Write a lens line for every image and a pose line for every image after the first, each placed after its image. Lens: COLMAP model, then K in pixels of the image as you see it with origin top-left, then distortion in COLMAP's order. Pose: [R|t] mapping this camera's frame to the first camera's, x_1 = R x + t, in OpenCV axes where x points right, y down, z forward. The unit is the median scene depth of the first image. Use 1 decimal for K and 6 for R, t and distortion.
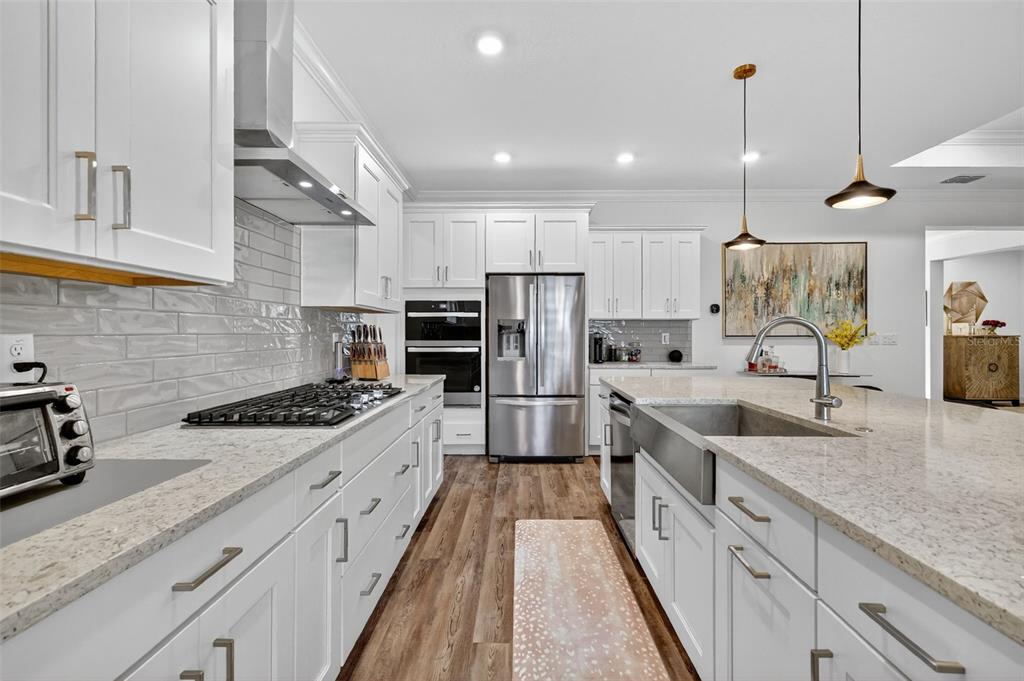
lens RADIAL K [[445.9, 0, 507.7], [0, 445.9, 332.4], [0, 0, 1]] dist [0.001789, 0.000158]
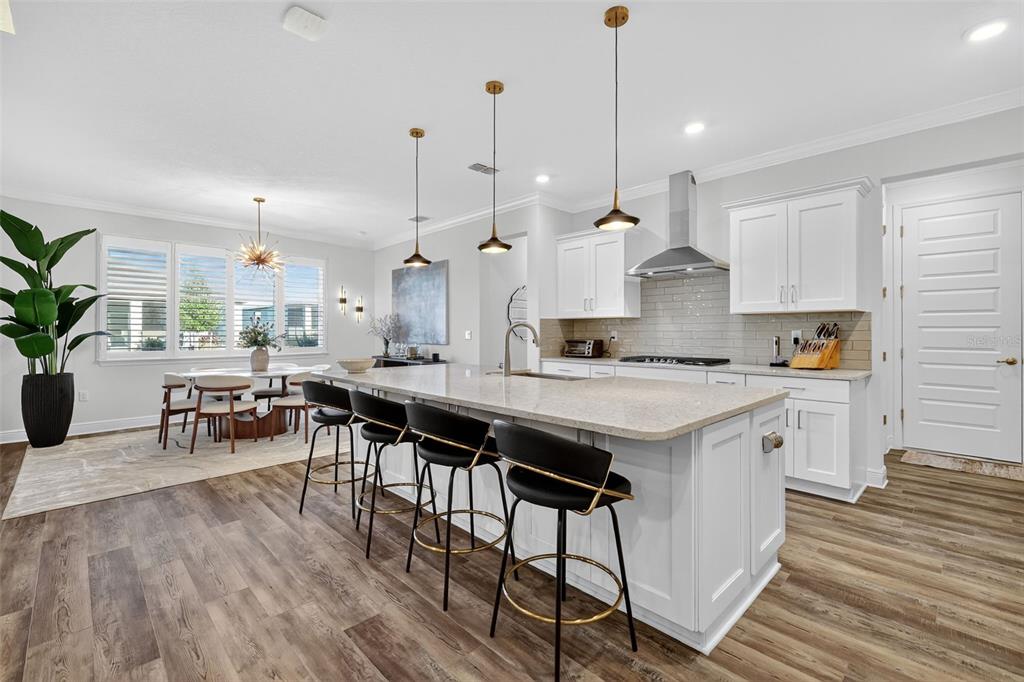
lens RADIAL K [[445.9, 0, 510.0], [0, 445.9, 328.9], [0, 0, 1]] dist [0.001789, 0.000158]
pose [[-0.698341, -0.003015, -0.715759, 0.711680], [0.001241, 0.999985, -0.005423, 0.002408], [0.715765, -0.004676, -0.698326, 0.803318]]
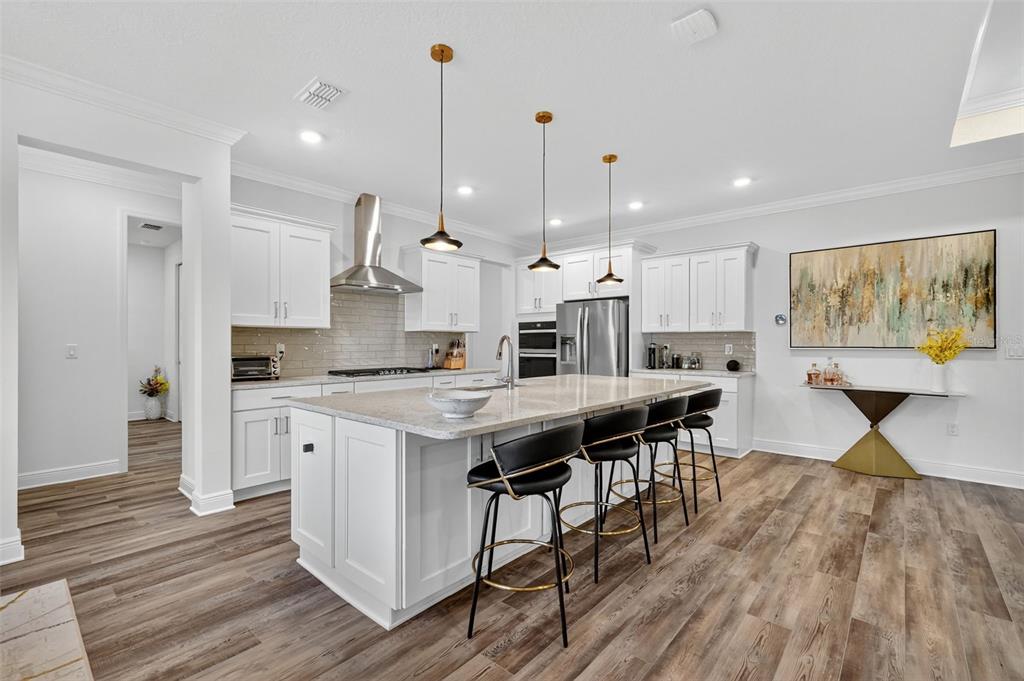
lens RADIAL K [[445.9, 0, 516.4], [0, 445.9, 345.5], [0, 0, 1]] dist [0.001789, 0.000158]
pose [[0.768413, 0.002762, -0.639948, 0.677297], [0.000178, 0.999990, 0.004529, 0.000186], [0.639954, -0.003594, 0.768405, -0.153986]]
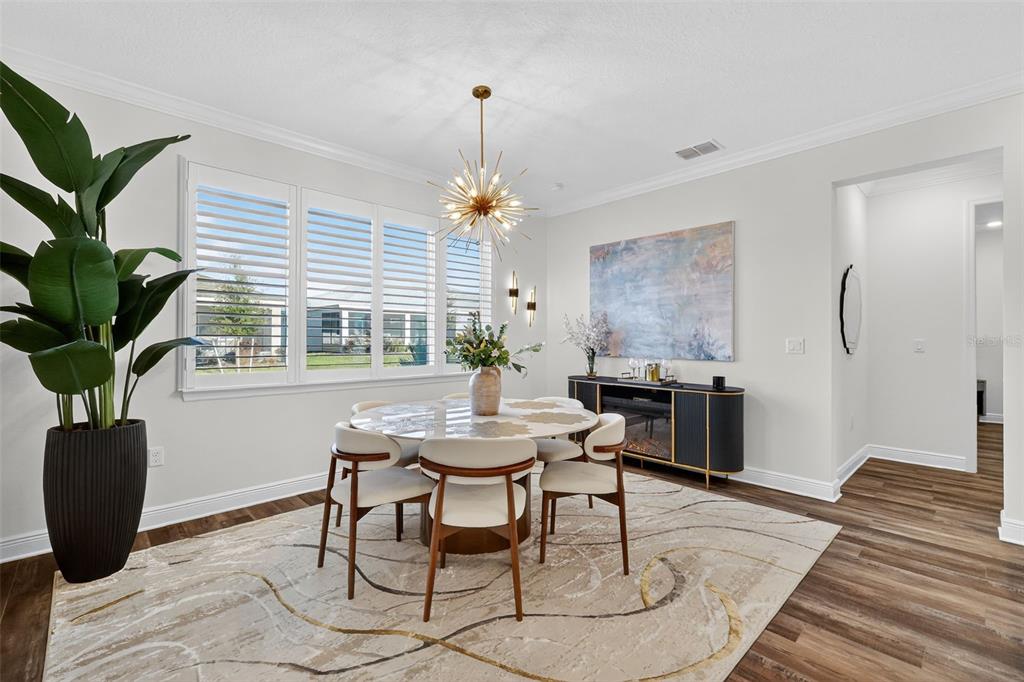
lens RADIAL K [[445.9, 0, 515.0], [0, 445.9, 336.5], [0, 0, 1]] dist [0.001789, 0.000158]
pose [[-0.711250, -0.004185, -0.702927, 0.737071], [-0.002618, 0.999991, -0.003305, 0.000196], [0.702934, -0.000511, -0.711254, 0.025530]]
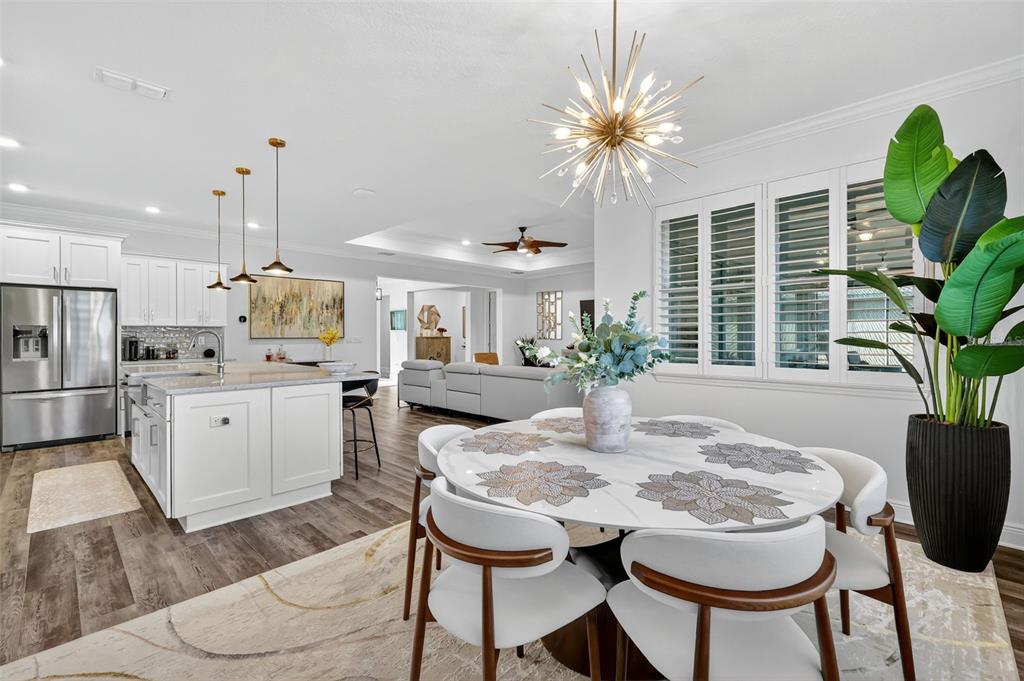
lens RADIAL K [[445.9, 0, 516.3], [0, 445.9, 337.0], [0, 0, 1]] dist [0.001789, 0.000158]
pose [[0.676797, -0.005741, 0.736148, 0.006285], [0.002358, 0.999981, 0.005631, -0.002850], [-0.736166, -0.002075, 0.676798, -0.631701]]
